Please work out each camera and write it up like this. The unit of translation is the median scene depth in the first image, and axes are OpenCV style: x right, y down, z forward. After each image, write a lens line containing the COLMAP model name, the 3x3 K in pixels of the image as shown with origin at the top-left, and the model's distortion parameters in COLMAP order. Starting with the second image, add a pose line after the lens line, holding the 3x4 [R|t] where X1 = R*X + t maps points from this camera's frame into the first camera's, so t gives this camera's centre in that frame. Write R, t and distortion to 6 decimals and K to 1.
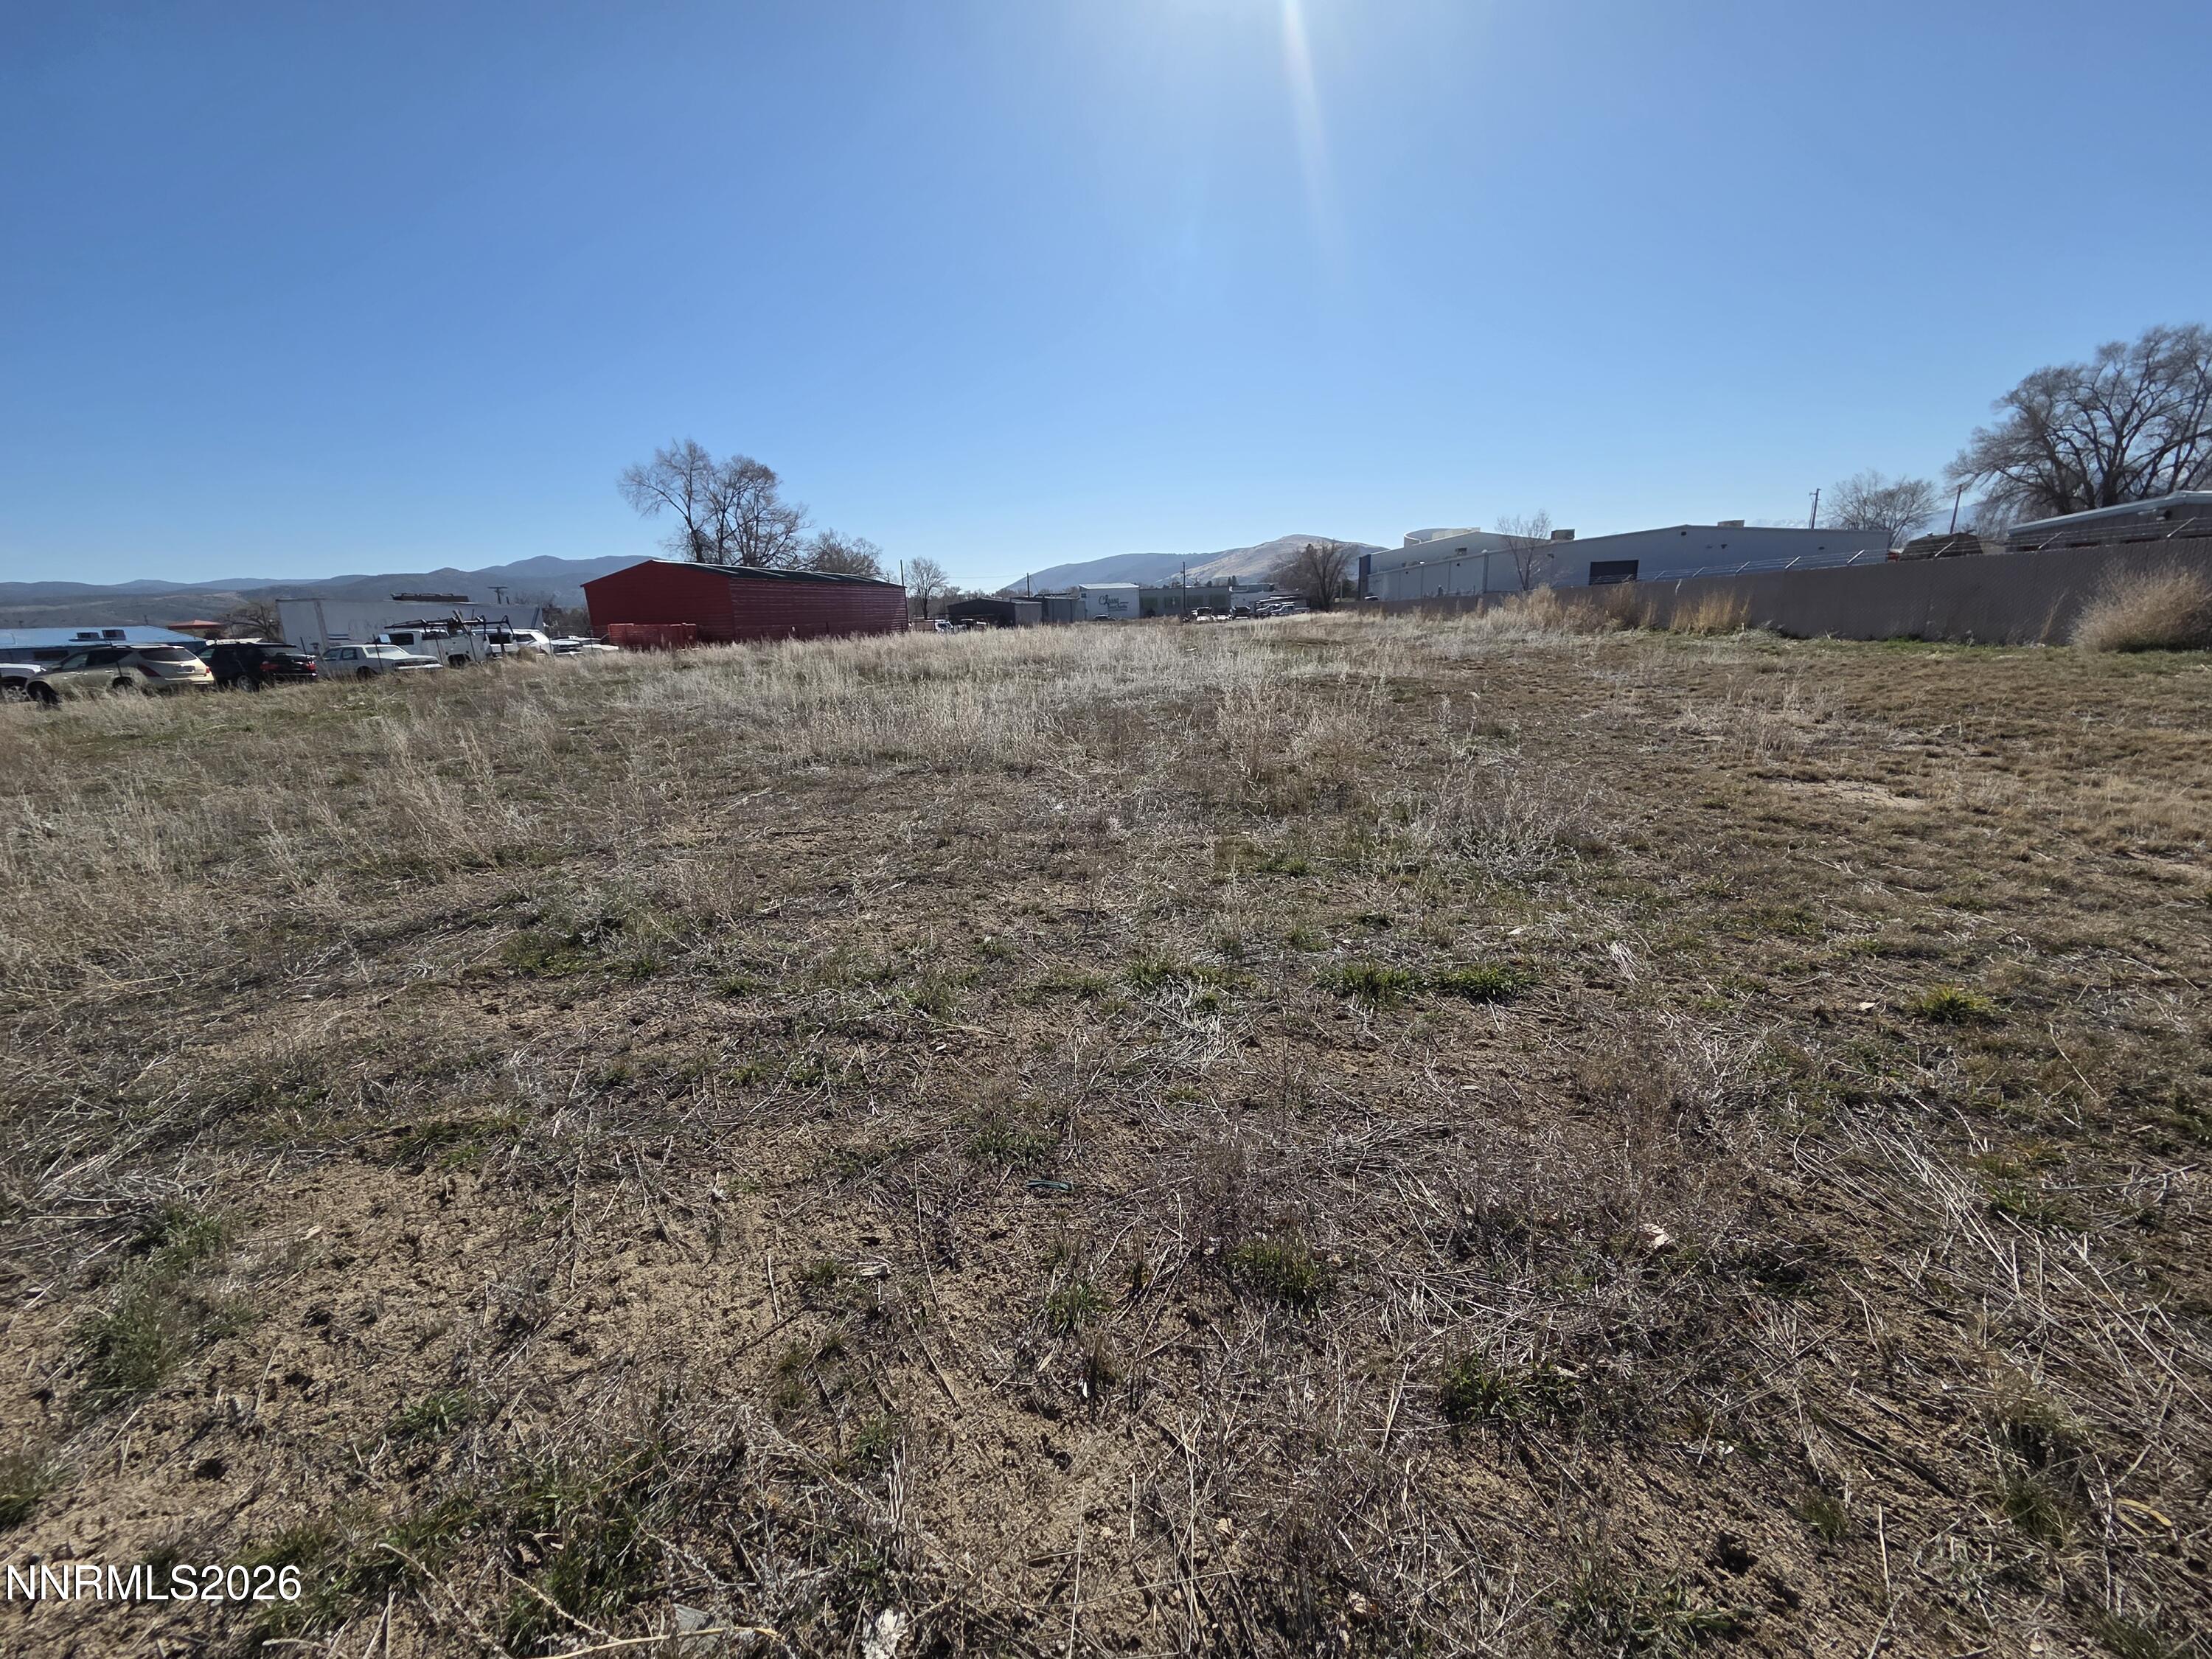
lens RADIAL K [[908.4, 0, 1102.6], [0, 908.4, 826.9], [0, 0, 1]] dist [0.003995, -0.000403]
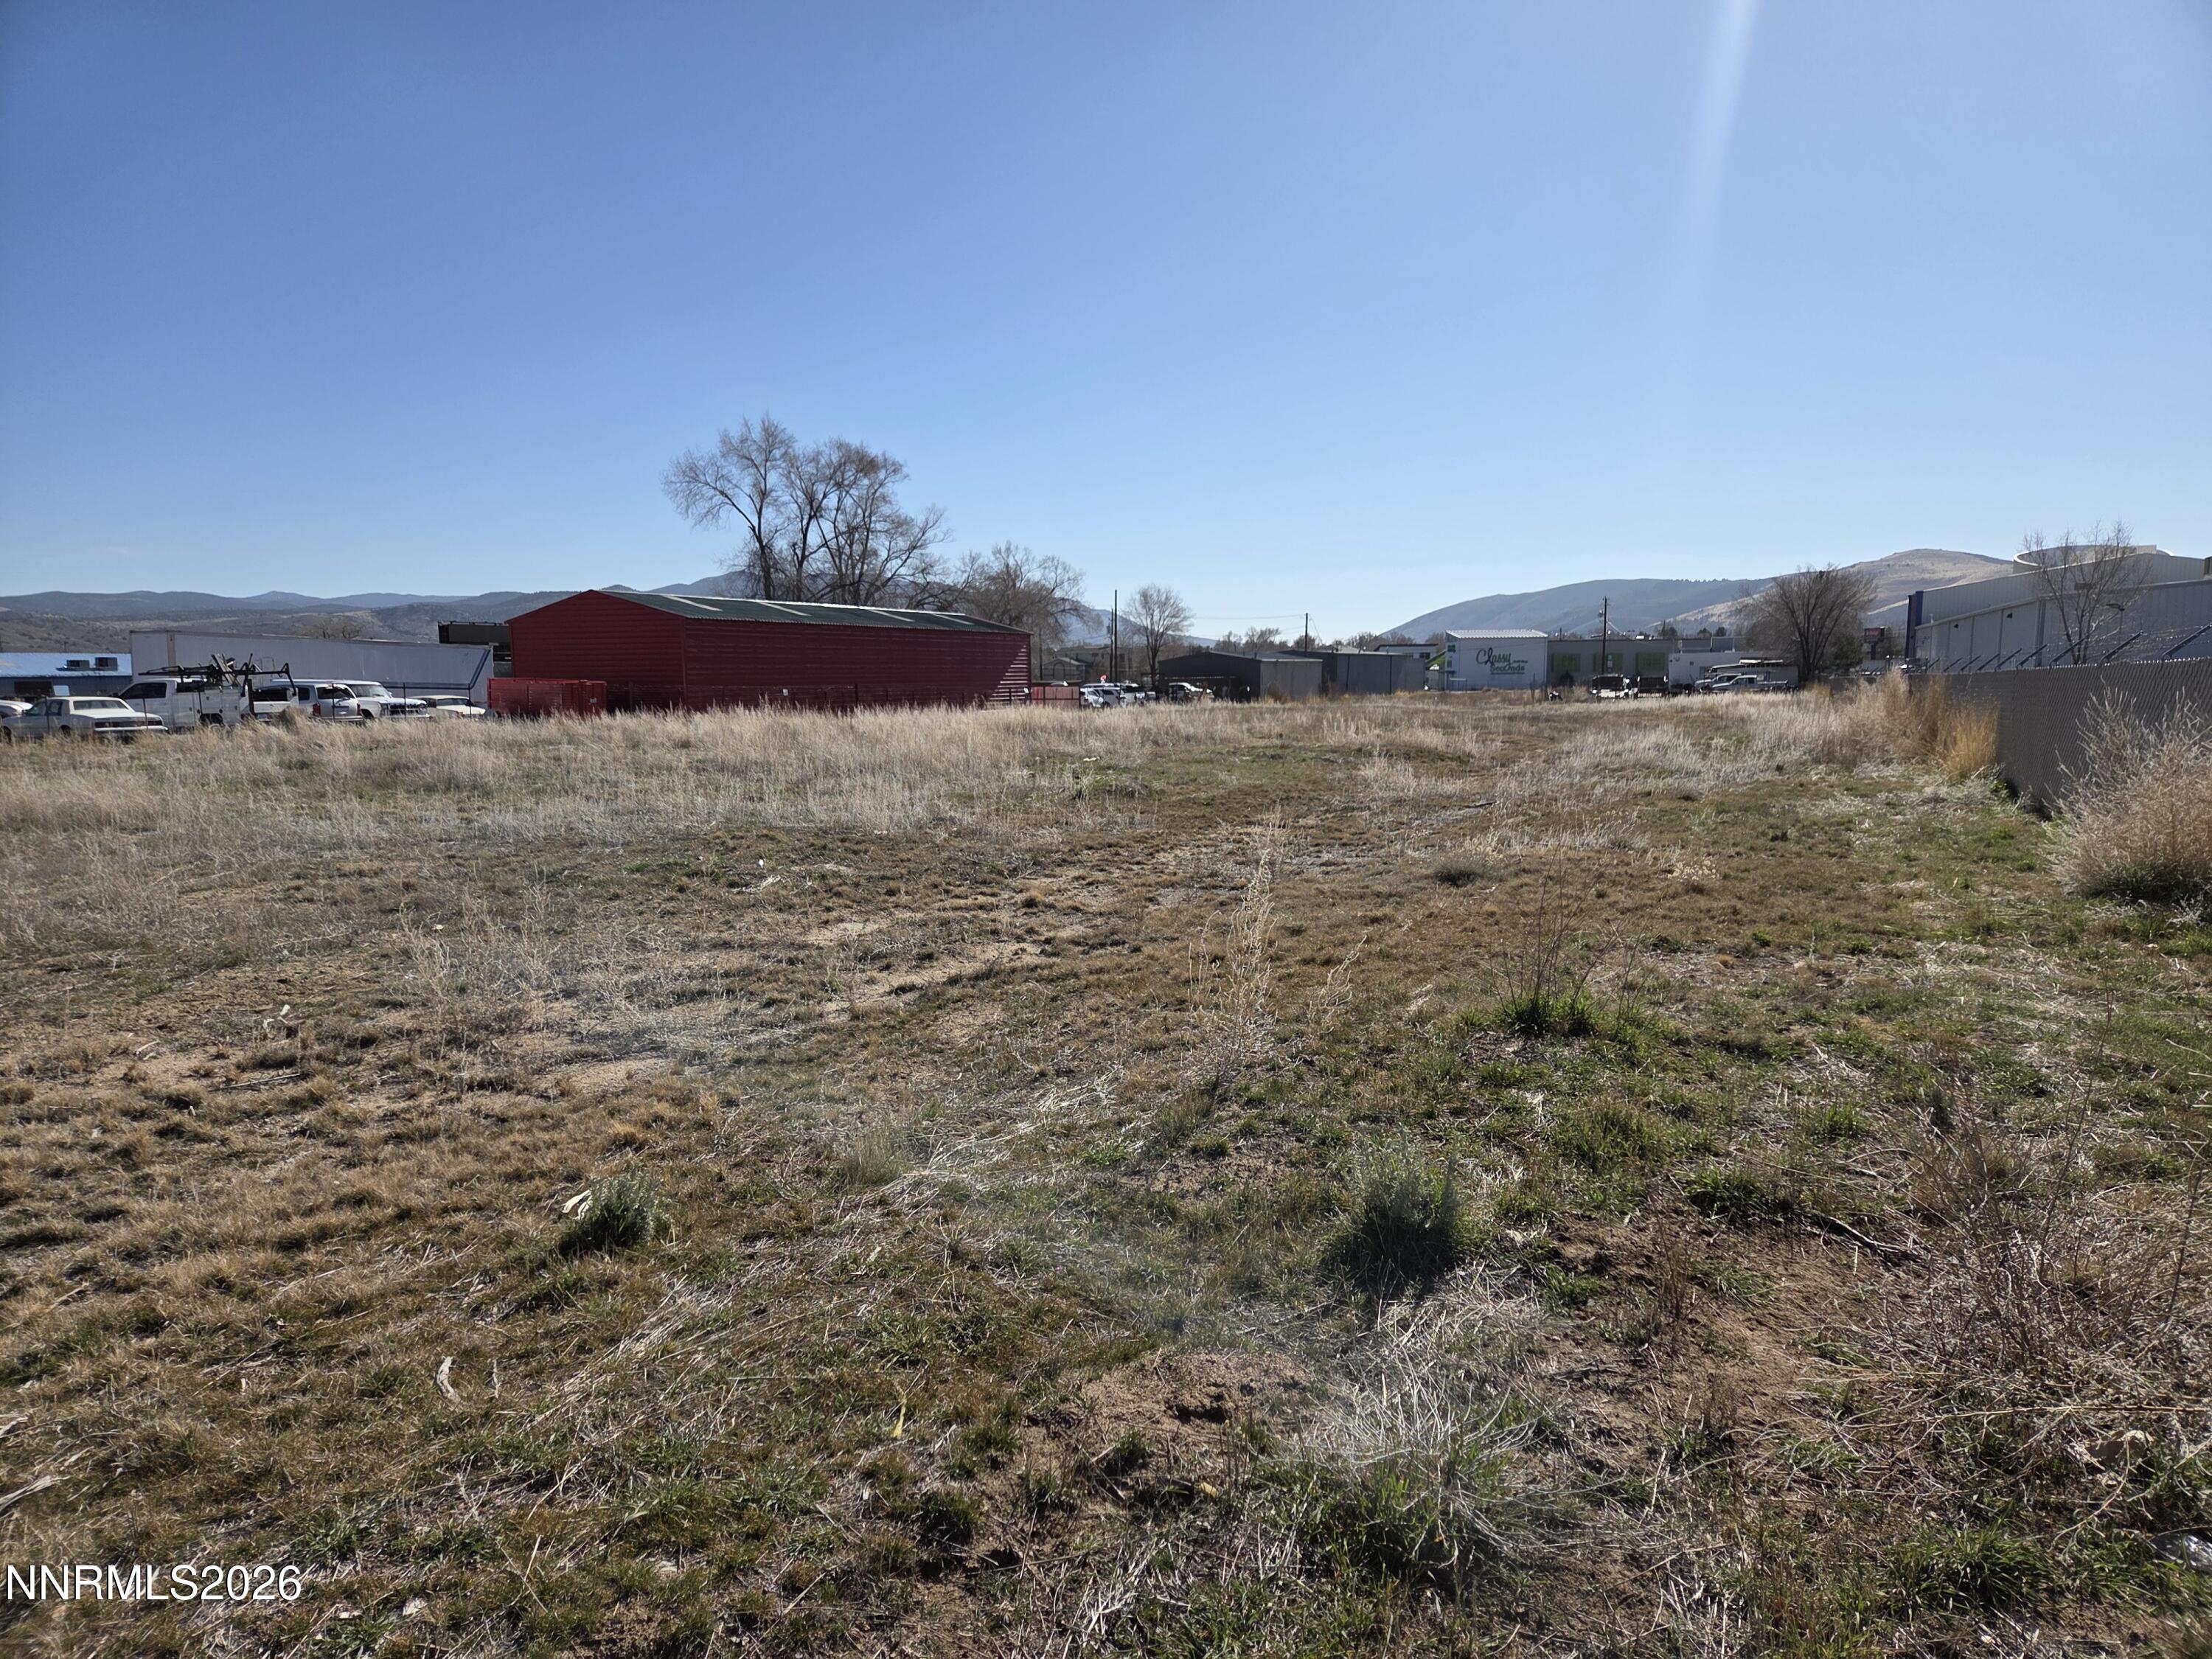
lens RADIAL K [[1475.1, 0, 1109.9], [0, 1475.1, 813.2], [0, 0, 1]] dist [0.068311, -0.058116]
pose [[0.958851, 0.059292, -0.277651, 0.131905], [-0.095827, 0.988148, -0.119918, -0.014818], [0.267250, 0.141590, 0.953168, 0.025240]]
